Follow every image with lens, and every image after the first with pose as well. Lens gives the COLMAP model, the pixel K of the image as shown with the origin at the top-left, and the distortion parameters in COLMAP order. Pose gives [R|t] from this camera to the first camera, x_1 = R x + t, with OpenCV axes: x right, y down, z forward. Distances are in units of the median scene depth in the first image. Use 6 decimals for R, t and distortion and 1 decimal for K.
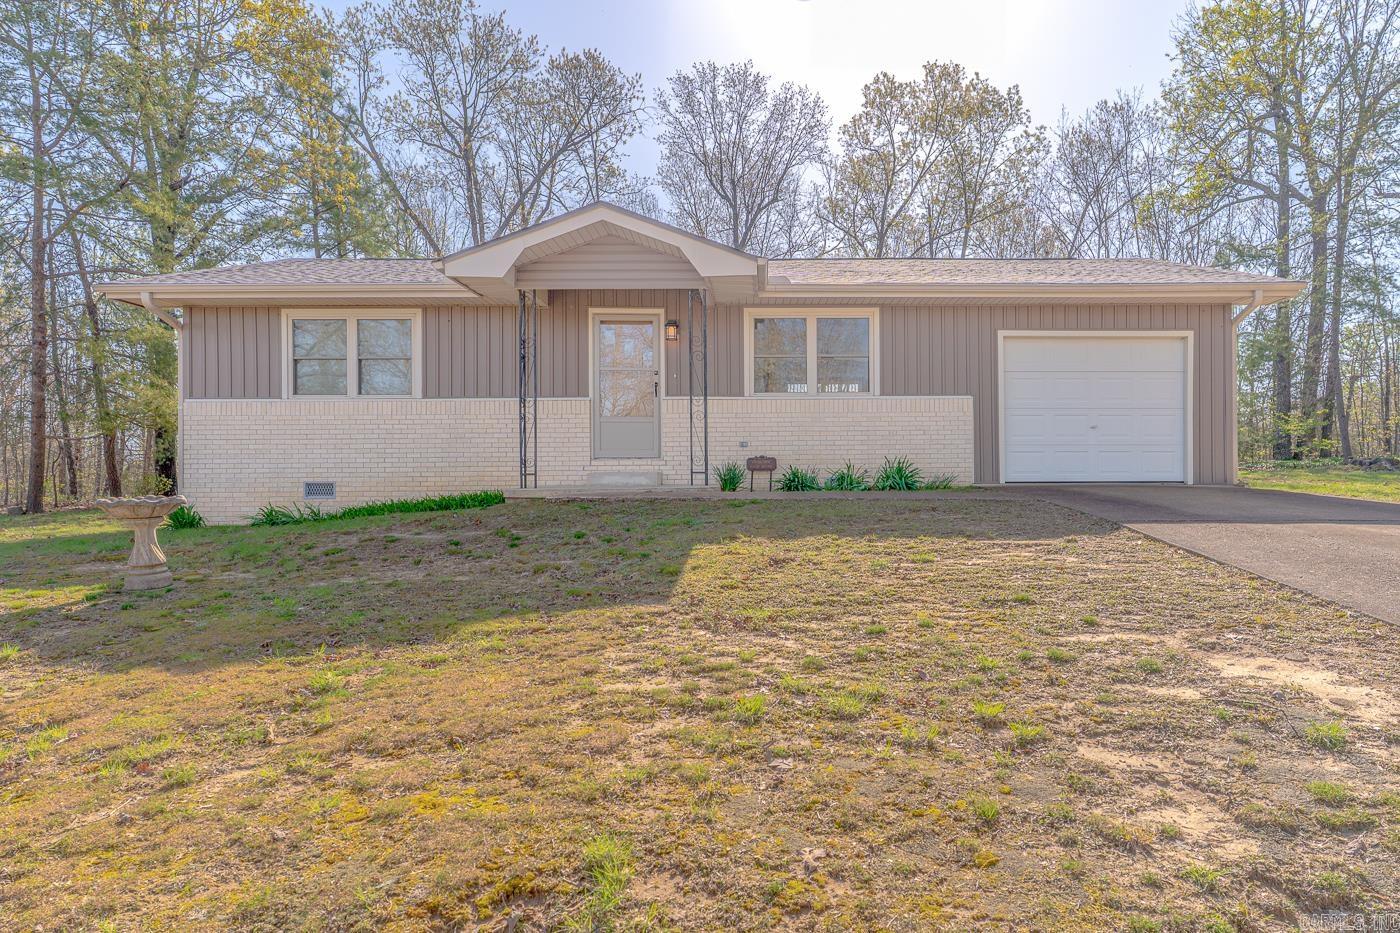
lens RADIAL K [[825.3, 0, 700.0], [0, 825.3, 466.5], [0, 0, 1]] dist [-0.001829, -0.000487]
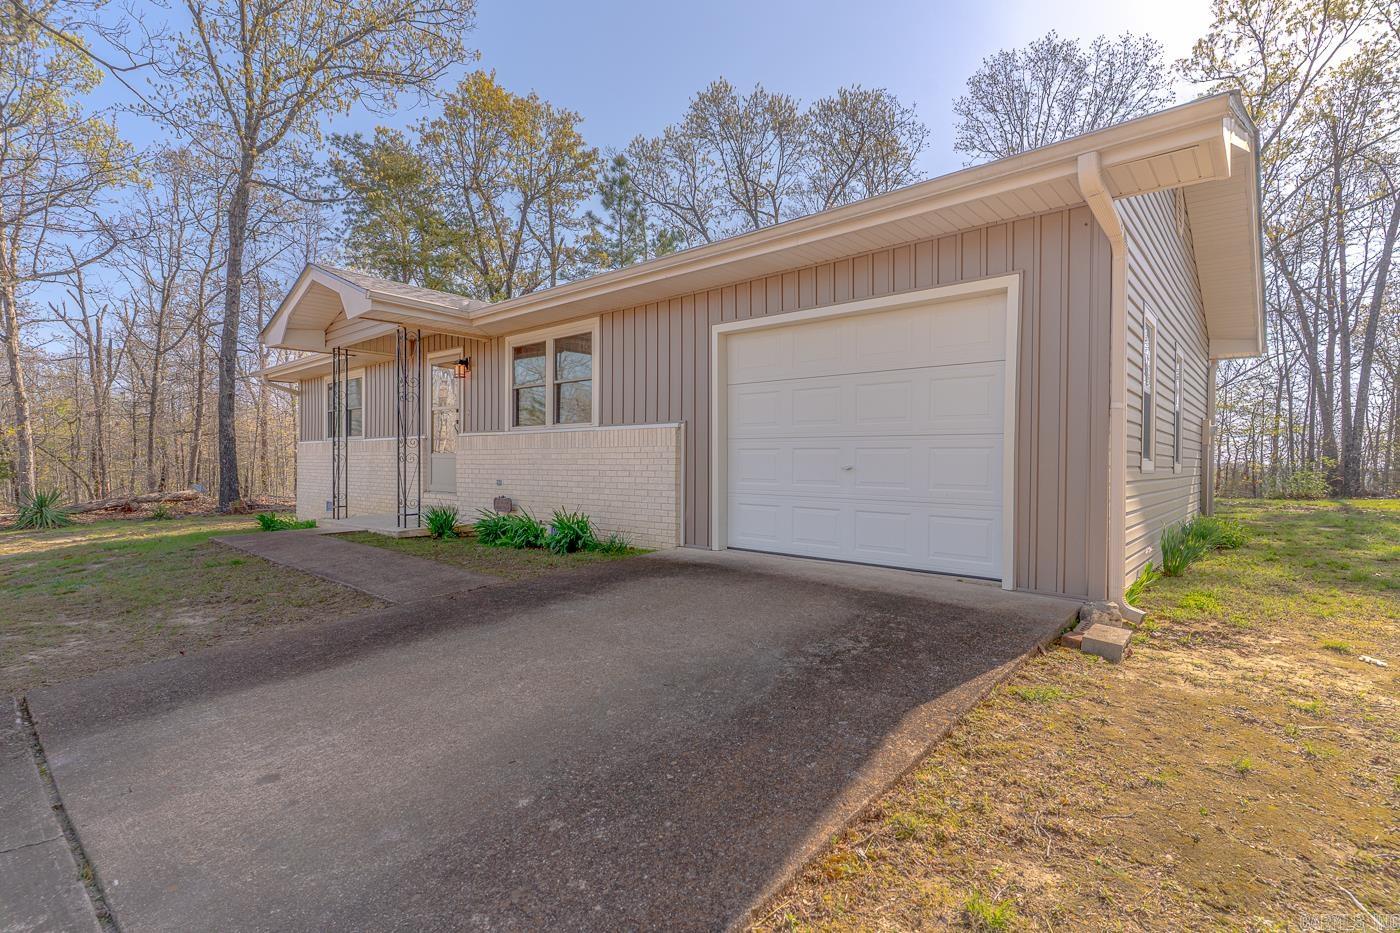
lens RADIAL K [[656.1, 0, 700.0], [0, 656.1, 466.5], [0, 0, 1]] dist [0.001191, 0.000131]
pose [[0.756621, 0.009553, -0.653784, 0.707460], [-0.005237, 0.999950, 0.008550, -0.053231], [0.653832, -0.003045, 0.756633, 0.583196]]
